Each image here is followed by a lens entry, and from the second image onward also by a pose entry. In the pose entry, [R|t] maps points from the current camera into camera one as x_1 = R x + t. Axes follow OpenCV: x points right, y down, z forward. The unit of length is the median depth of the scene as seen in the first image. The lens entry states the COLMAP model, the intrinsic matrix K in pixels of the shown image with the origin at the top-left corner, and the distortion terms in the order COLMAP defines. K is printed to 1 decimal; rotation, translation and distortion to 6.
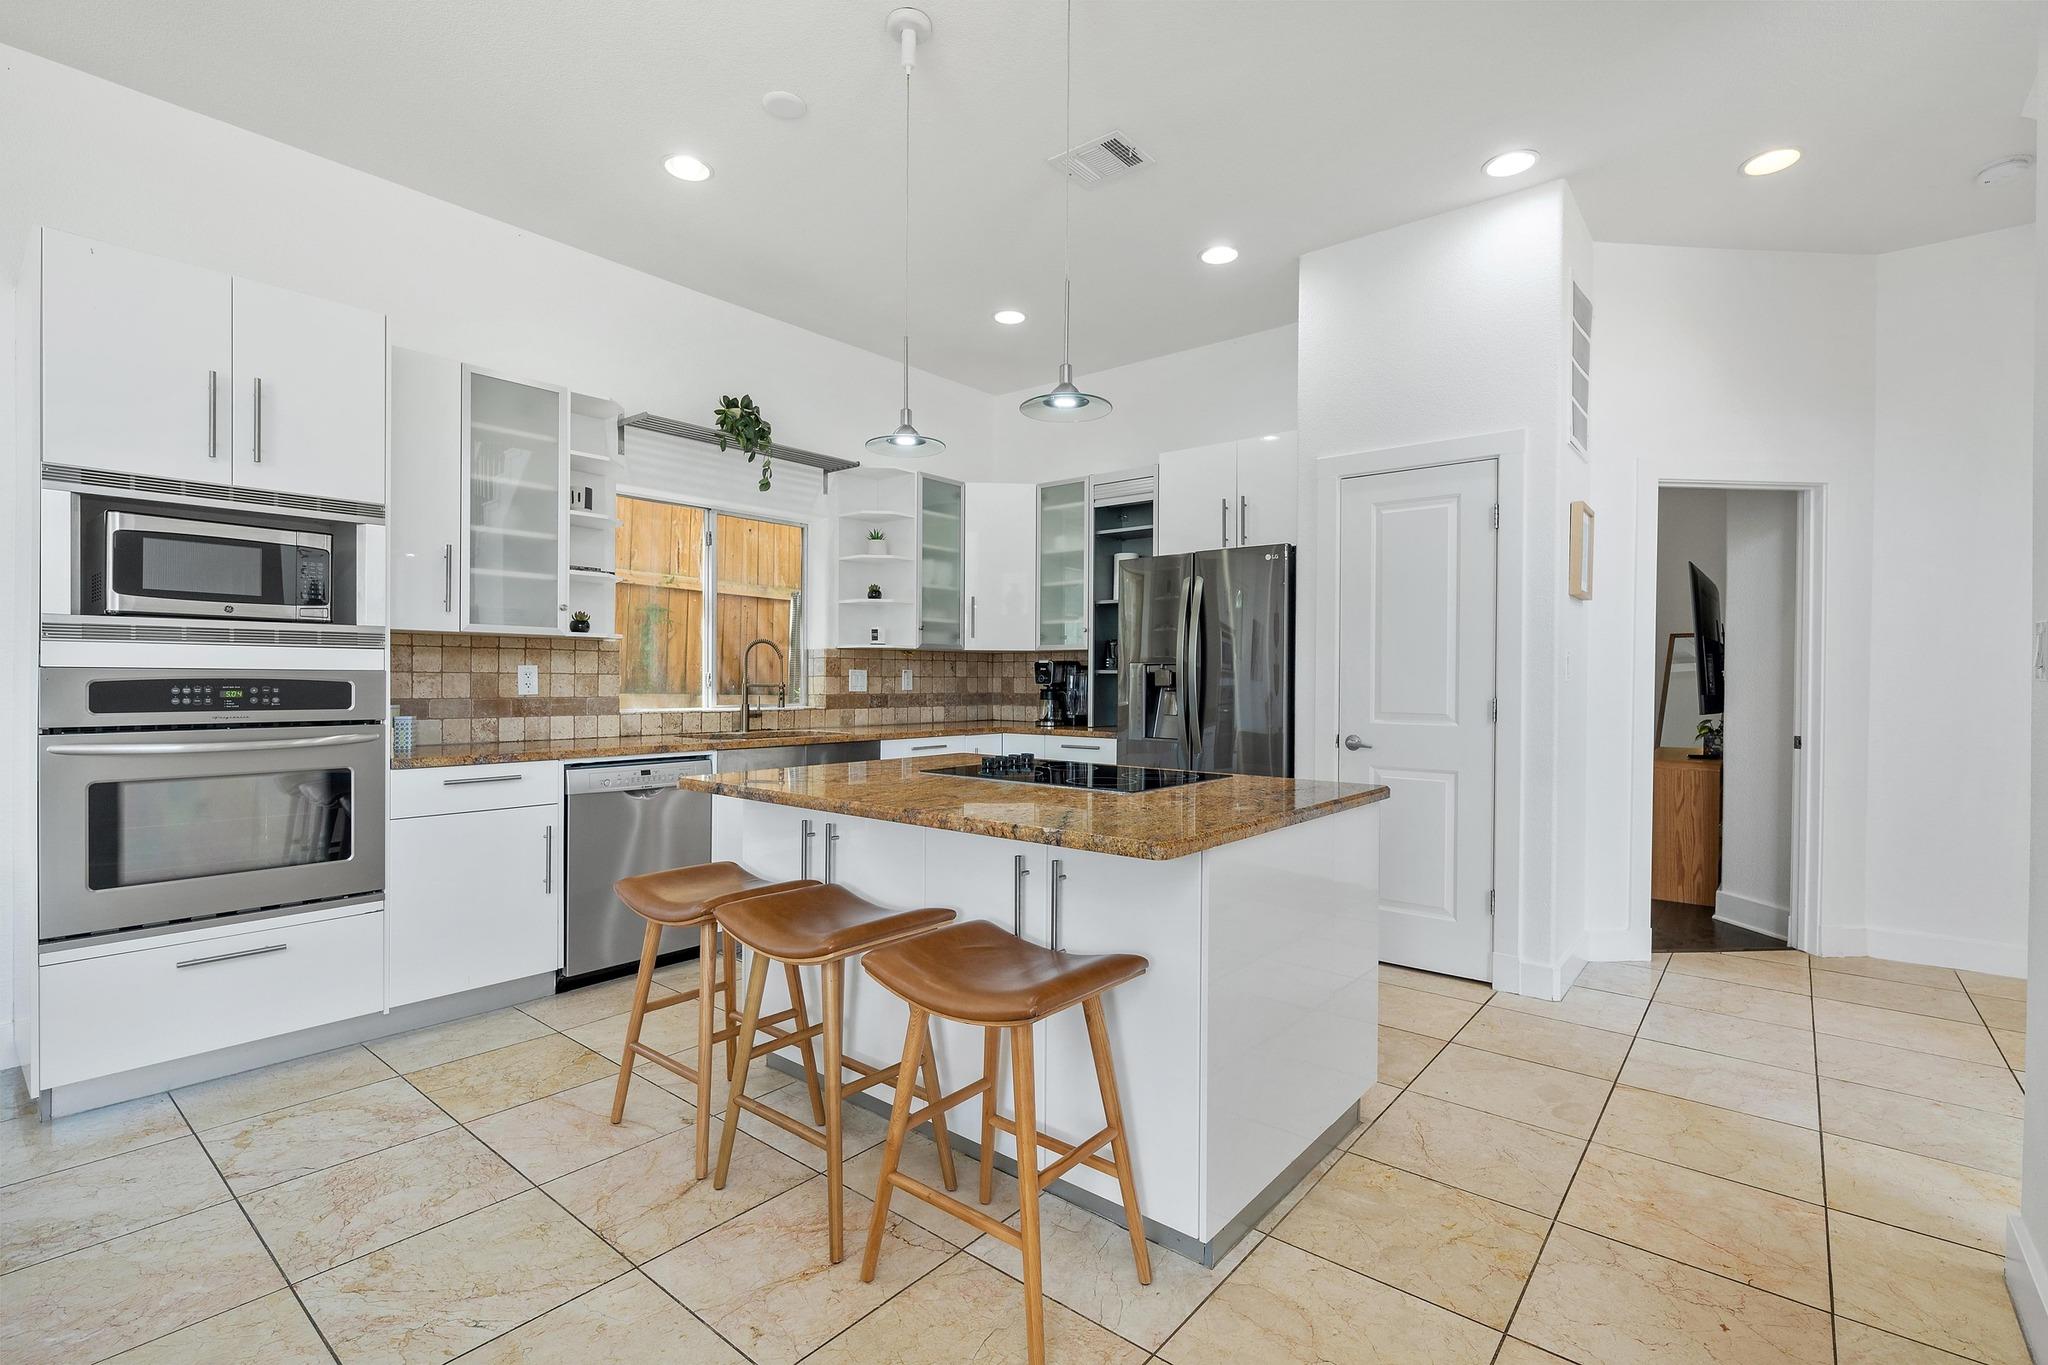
lens RADIAL K [[927.5, 0, 1022.9], [0, 927.5, 682.9], [0, 0, 1]] dist [0.003077, 0.000401]
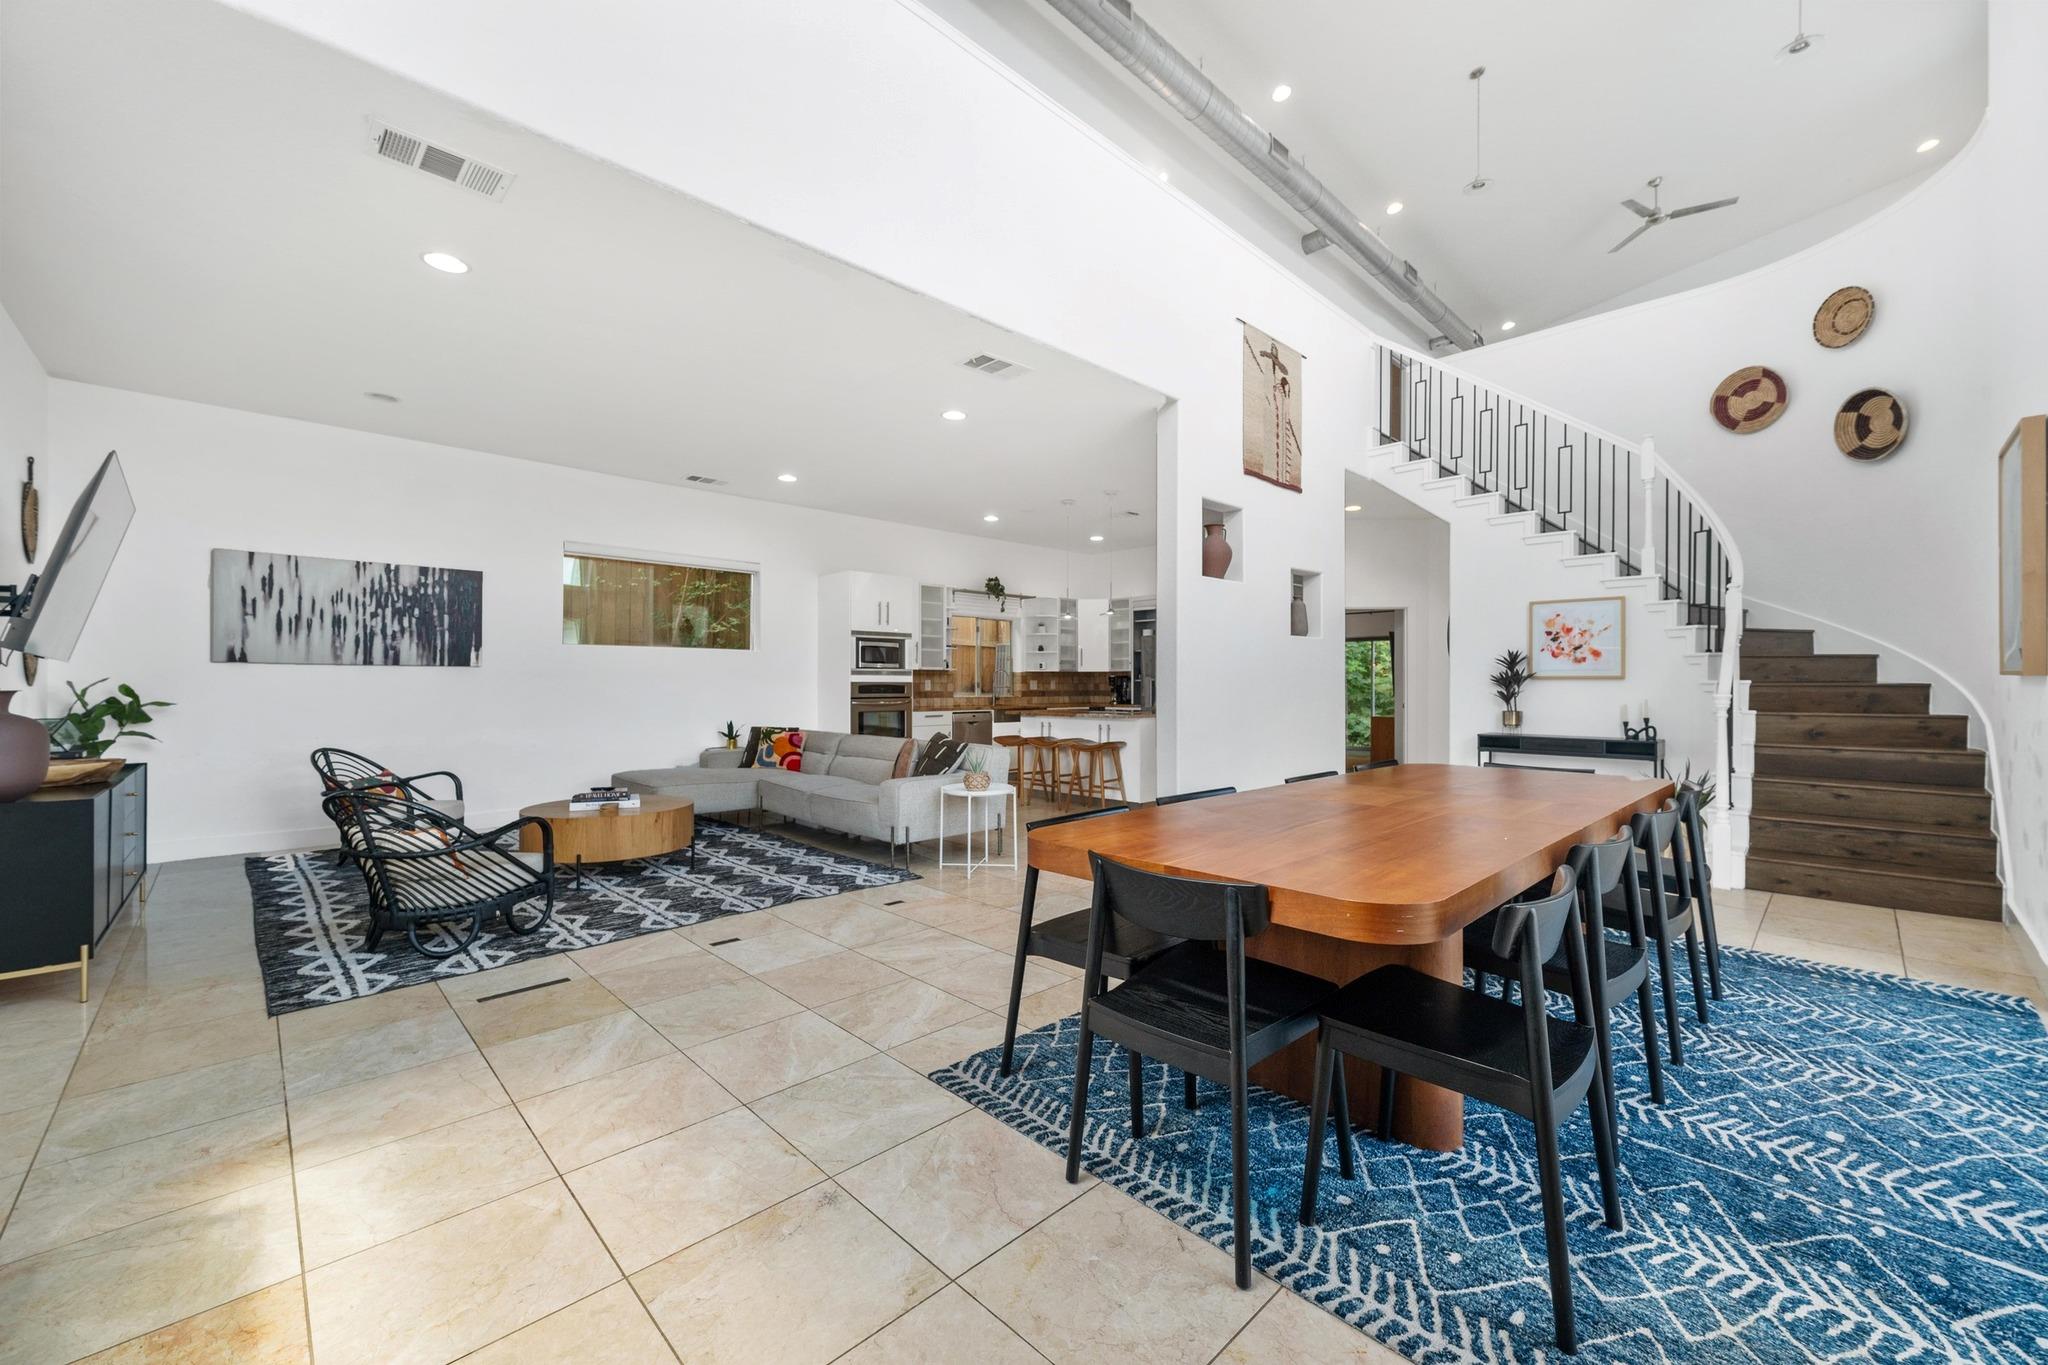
lens RADIAL K [[807.3, 0, 1024.8], [0, 807.3, 685.2], [0, 0, 1]] dist [0.002398, 0.000327]
pose [[0.994146, -0.006206, -0.107869, 0.027036], [0.005685, 0.999971, -0.005129, 0.009821], [0.107898, 0.004486, 0.994152, -1.241970]]
